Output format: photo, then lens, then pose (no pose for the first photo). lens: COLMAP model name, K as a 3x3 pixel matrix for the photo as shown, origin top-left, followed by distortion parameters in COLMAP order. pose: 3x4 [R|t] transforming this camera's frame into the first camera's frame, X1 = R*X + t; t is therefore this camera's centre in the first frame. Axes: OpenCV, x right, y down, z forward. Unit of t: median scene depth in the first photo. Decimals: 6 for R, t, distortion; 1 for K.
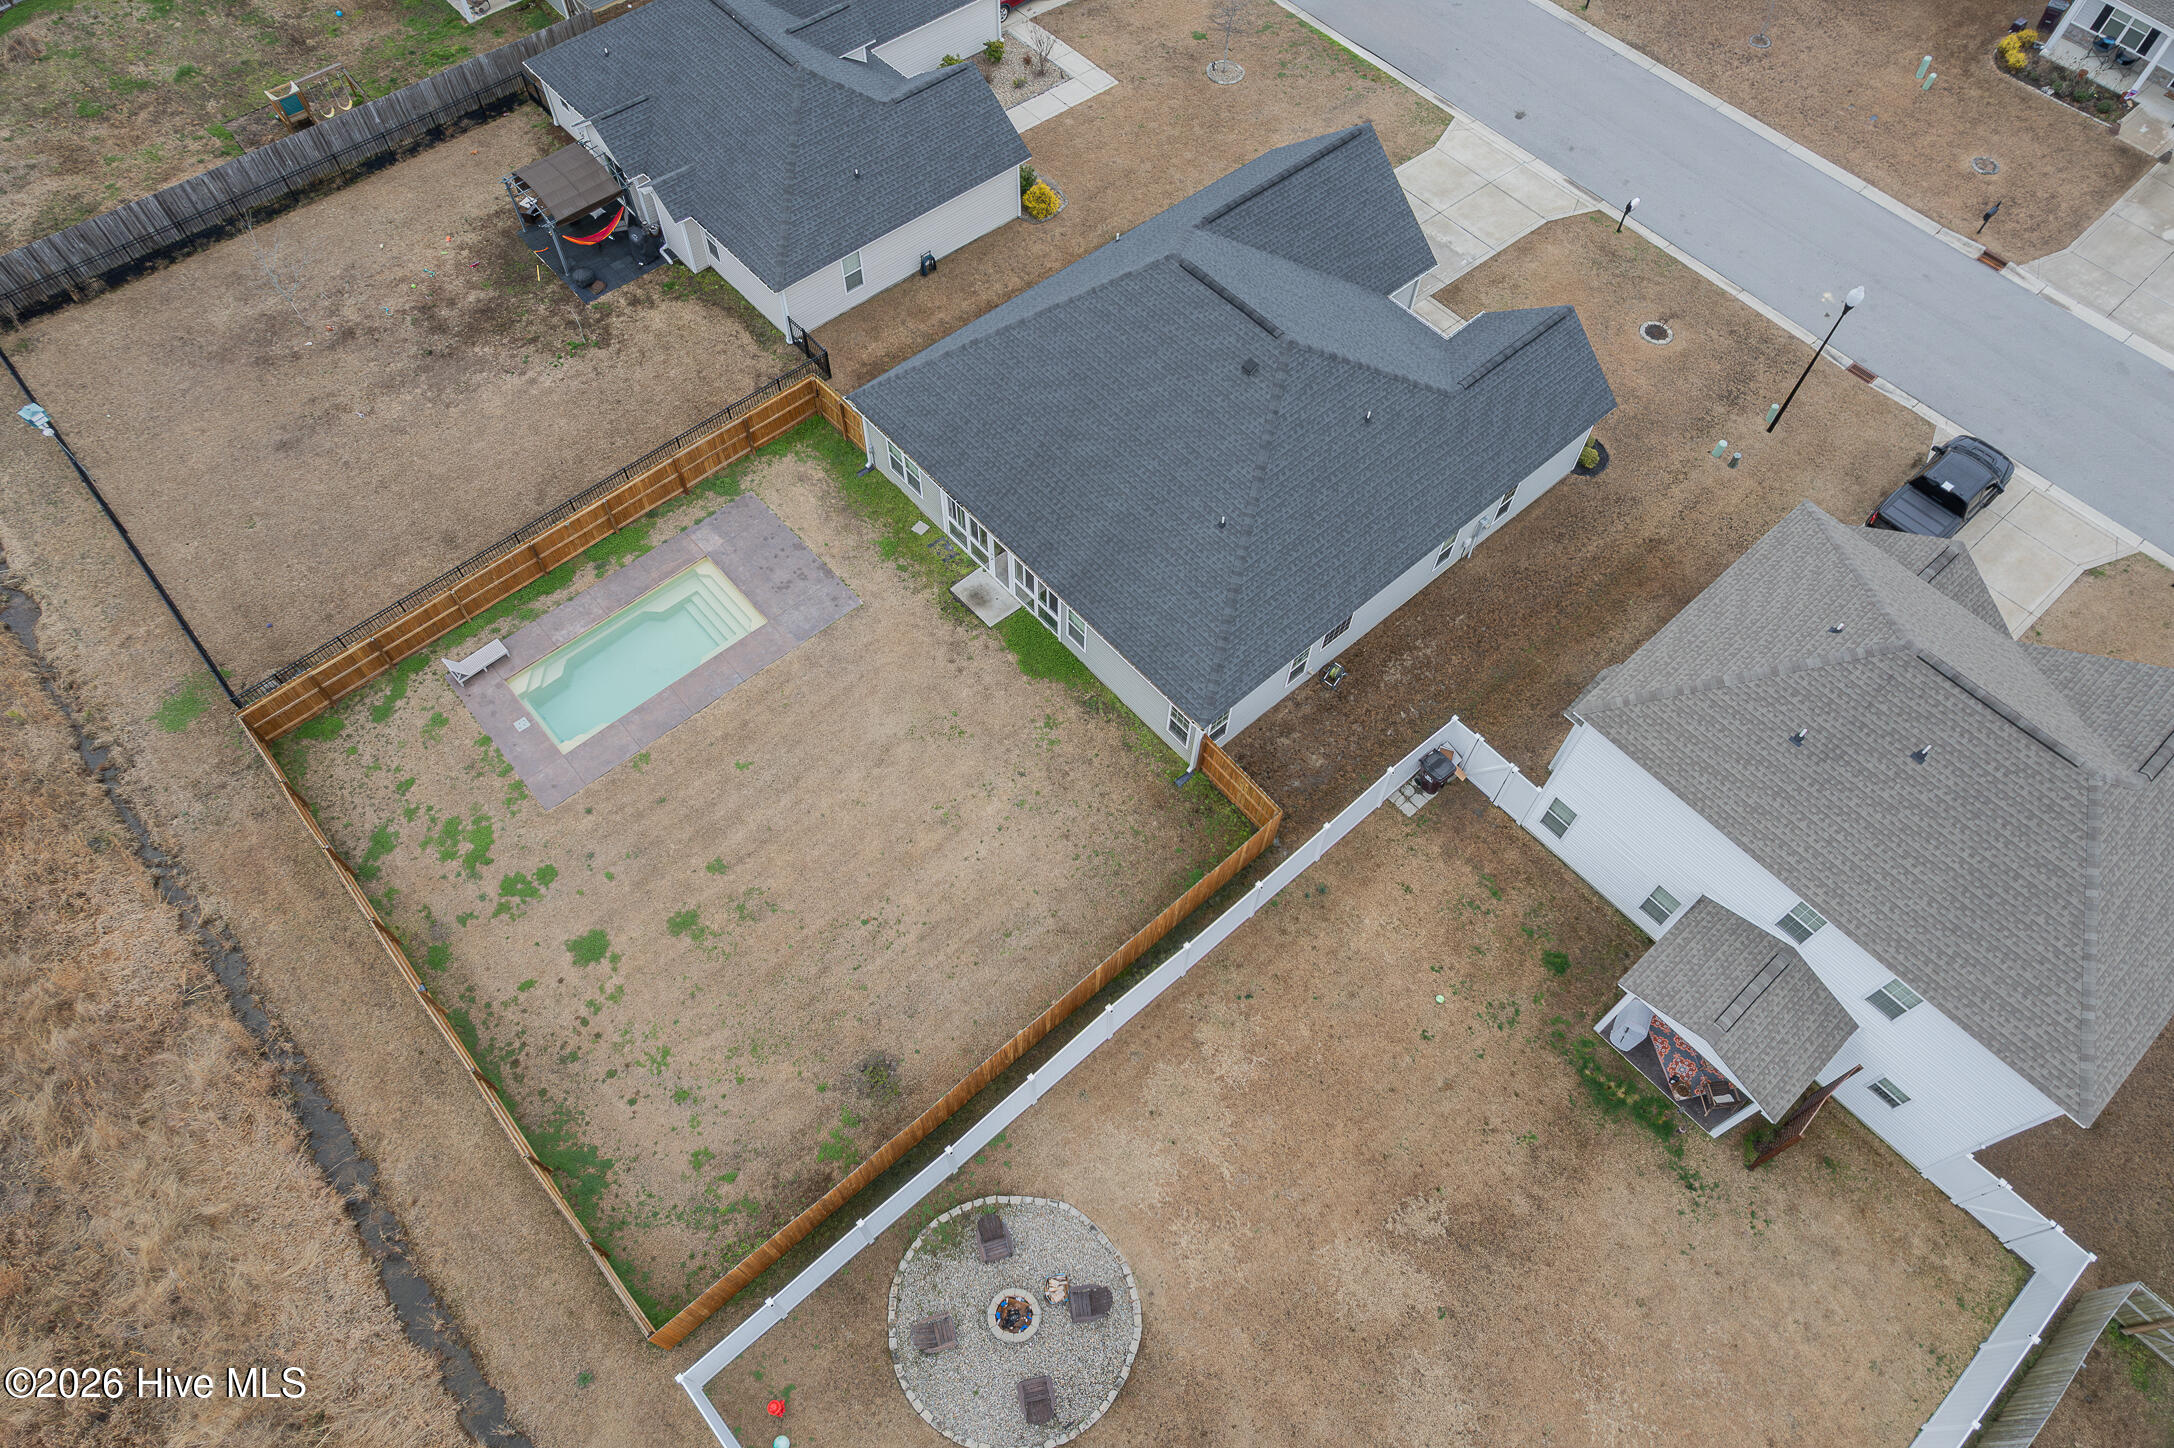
lens RADIAL K [[1404.0, 0, 1087.0], [0, 1404.0, 724.0], [0, 0, 1]] dist [-0.091789, 0.104478]
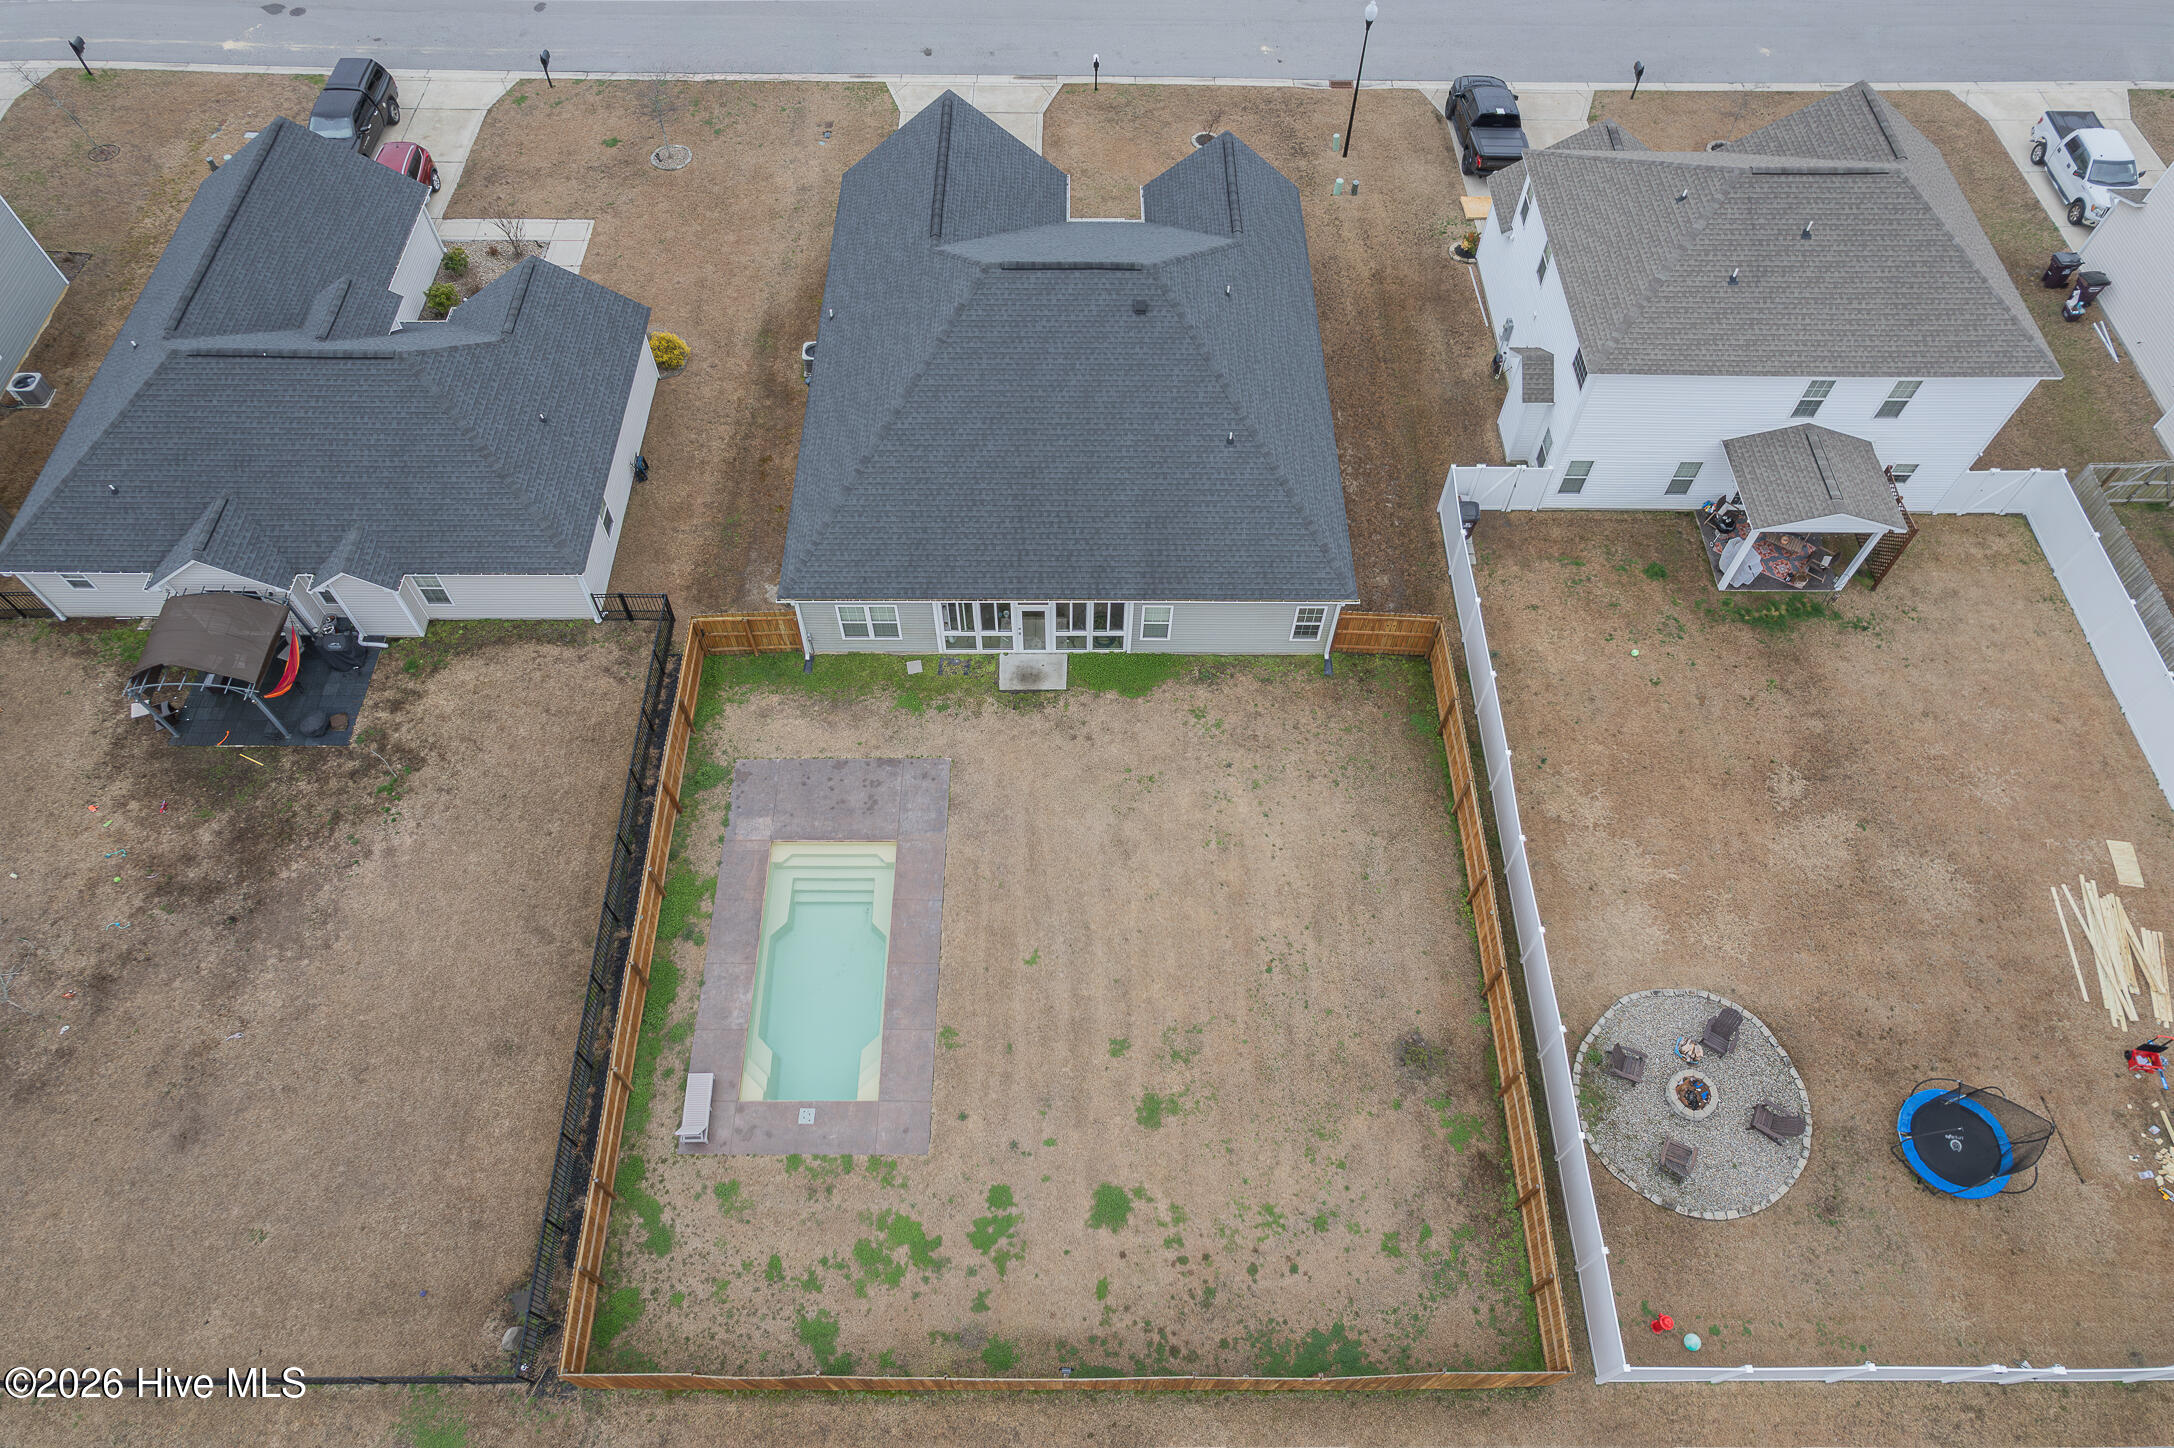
lens RADIAL K [[1404.0, 0, 1087.0], [0, 1404.0, 724.0], [0, 0, 1]] dist [-0.091789, 0.104478]
pose [[0.660060, -0.637255, 0.397777, -0.476621], [0.643457, 0.752869, 0.138392, -0.183034], [-0.387665, 0.164605, 0.906985, 0.141781]]
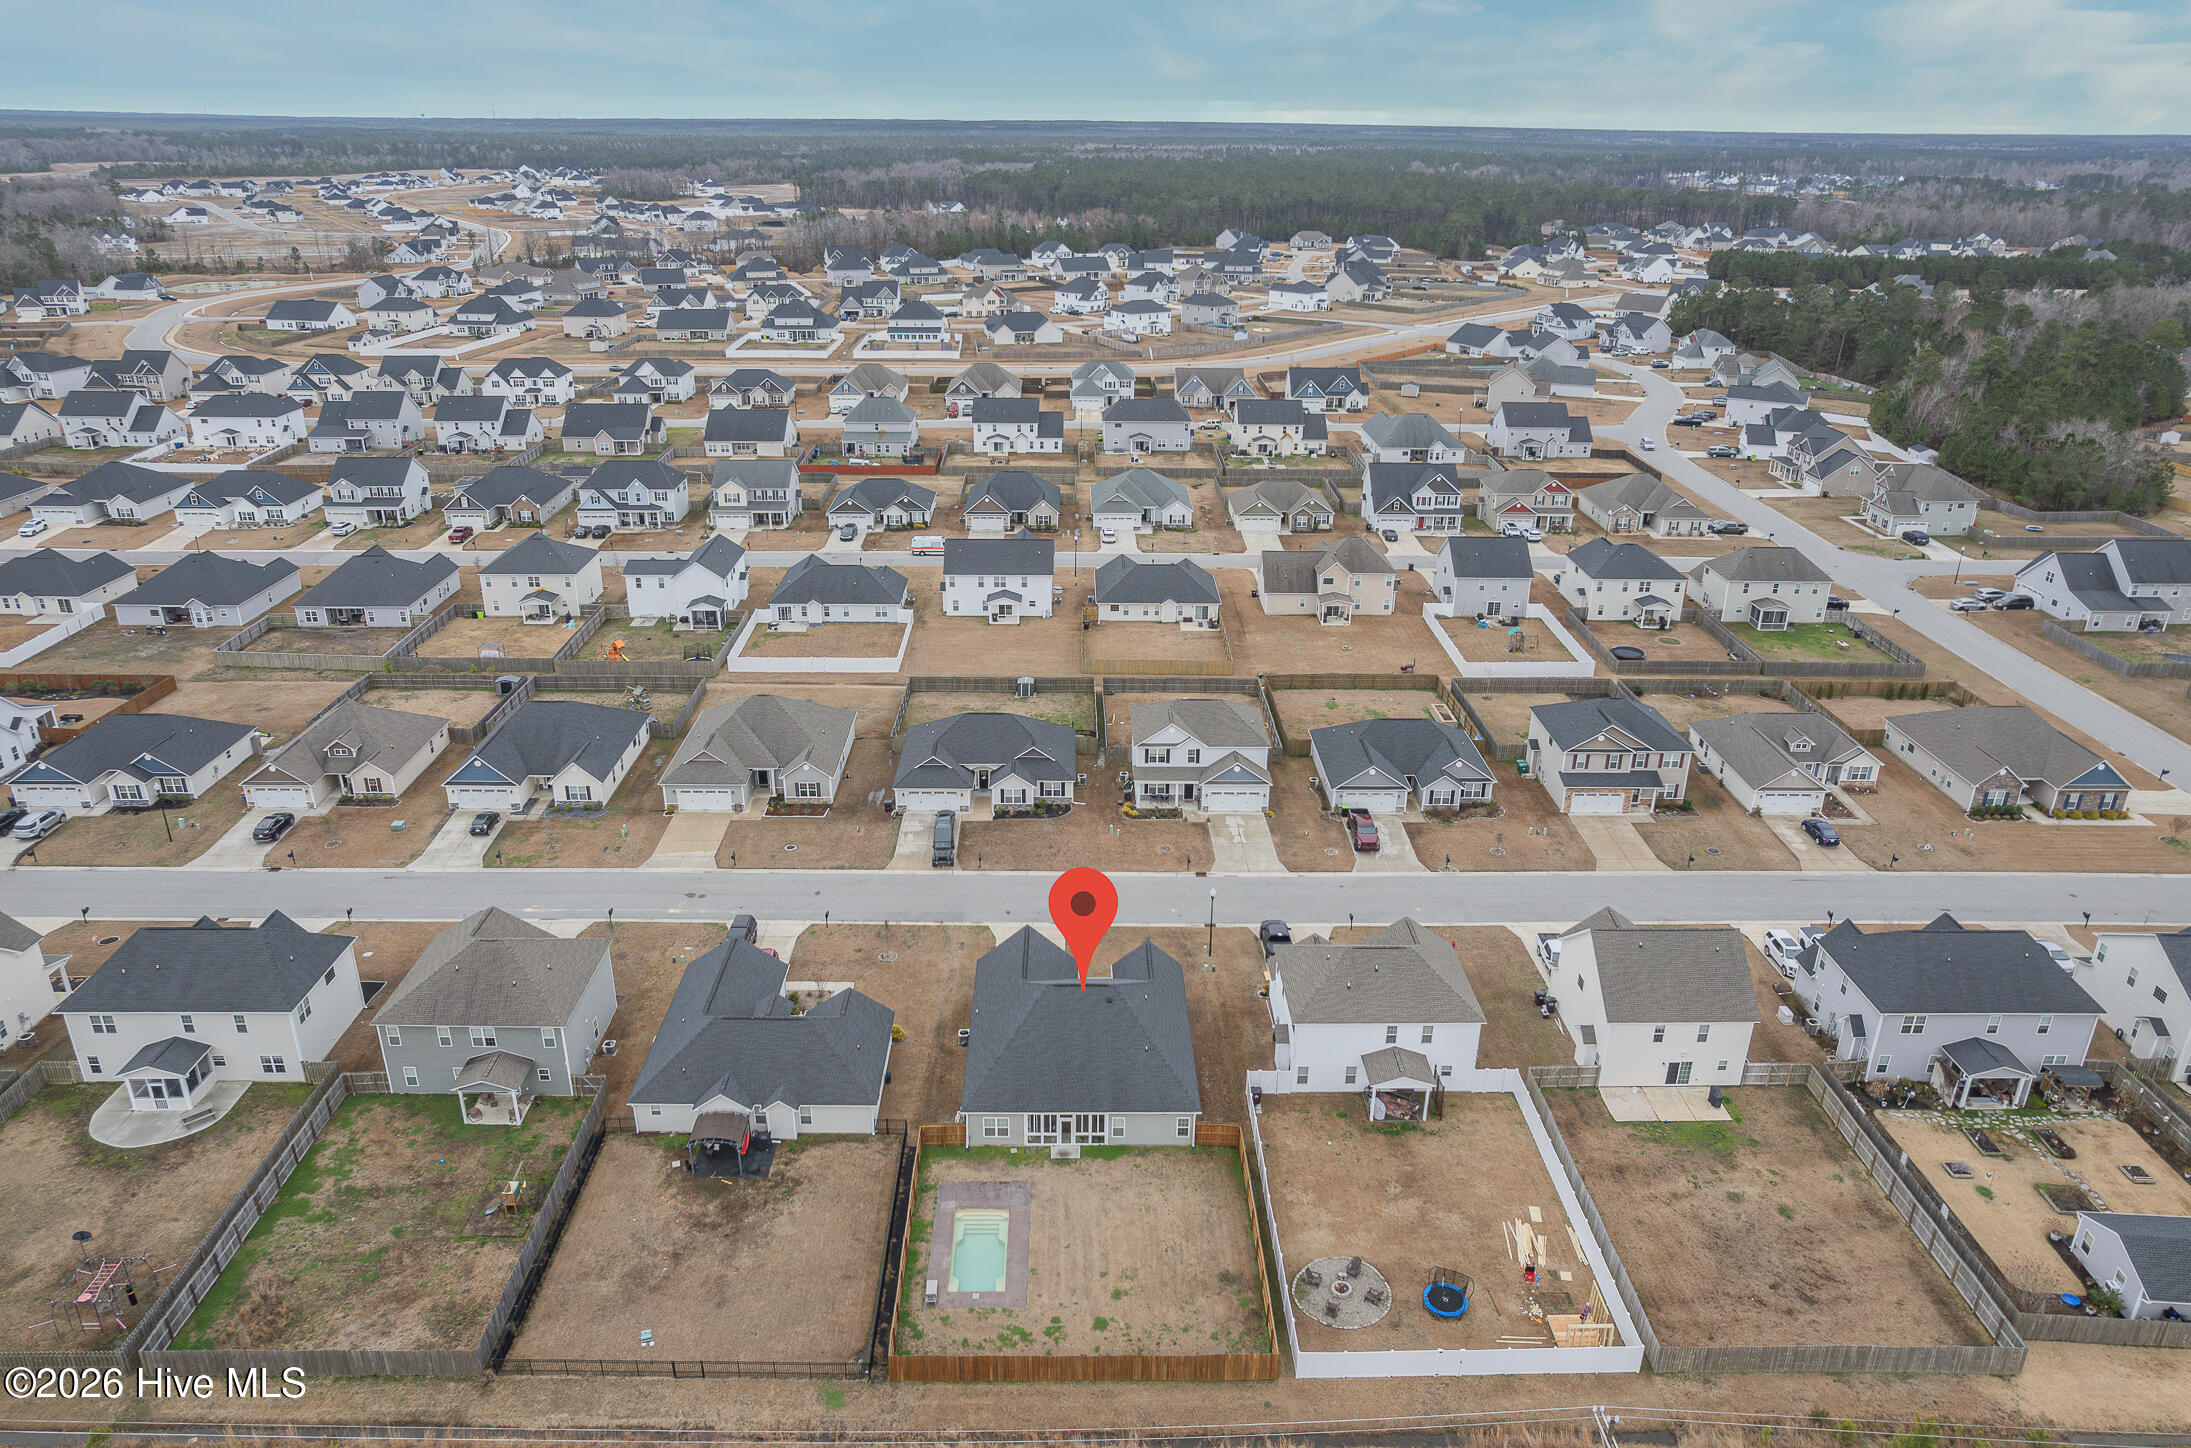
lens RADIAL K [[1464.7, 0, 1087.7], [0, 1464.7, 738.9], [0, 0, 1]] dist [-0.073071, 0.074854]
pose [[0.654784, -0.312897, 0.688007, -1.499497], [0.648396, 0.700301, -0.298598, 0.168473], [-0.388382, 0.641619, 0.661427, -0.984714]]
